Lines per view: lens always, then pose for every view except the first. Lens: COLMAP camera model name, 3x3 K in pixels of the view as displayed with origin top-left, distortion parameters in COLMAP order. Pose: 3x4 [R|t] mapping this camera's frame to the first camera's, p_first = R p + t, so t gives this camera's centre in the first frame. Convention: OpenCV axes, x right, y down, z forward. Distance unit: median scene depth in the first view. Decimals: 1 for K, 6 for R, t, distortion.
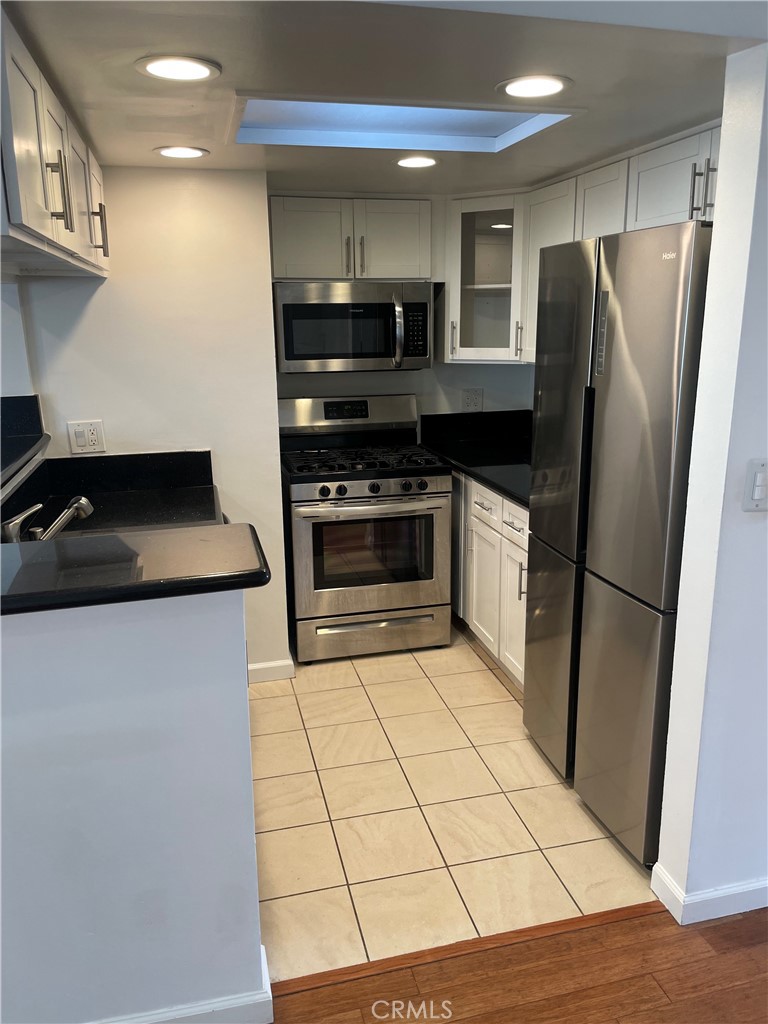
lens RADIAL K [[778.4, 0, 387.6], [0, 778.4, 520.4], [0, 0, 1]] dist [0.075014, -0.074676]
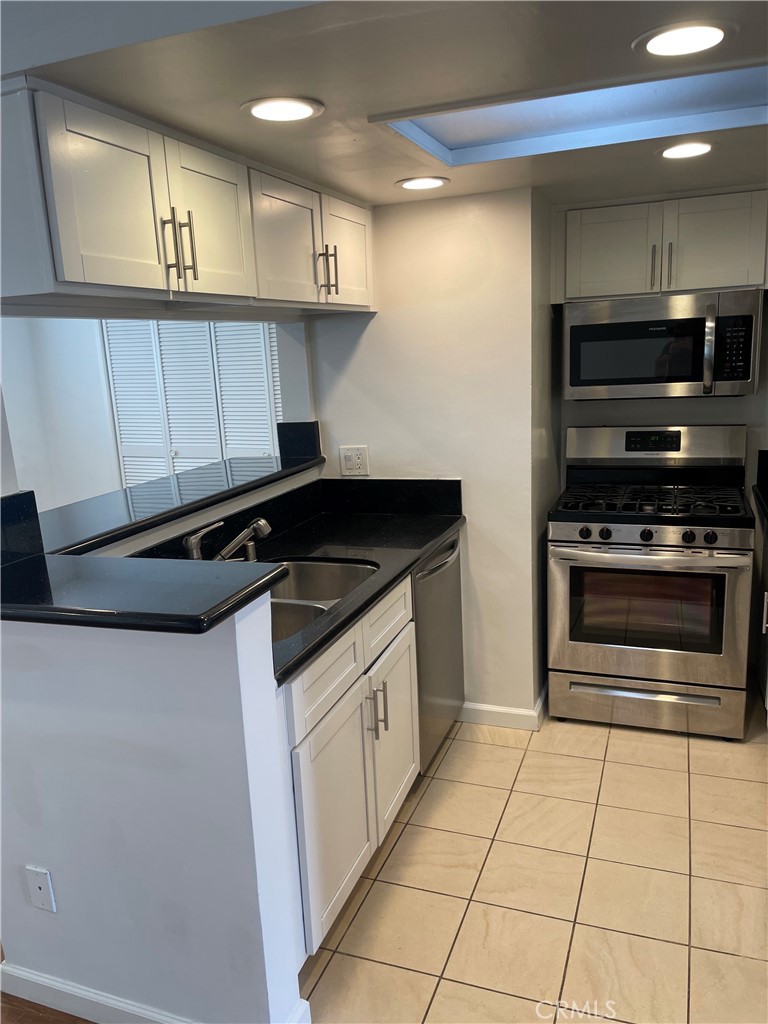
lens RADIAL K [[778.4, 0, 382.6], [0, 778.4, 523.4], [0, 0, 1]] dist [0.075014, -0.074676]
pose [[0.826587, 0.095889, -0.554580, 0.217051], [-0.106737, 0.994205, 0.012812, -0.033848], [0.552595, 0.048604, 0.832031, 0.121686]]
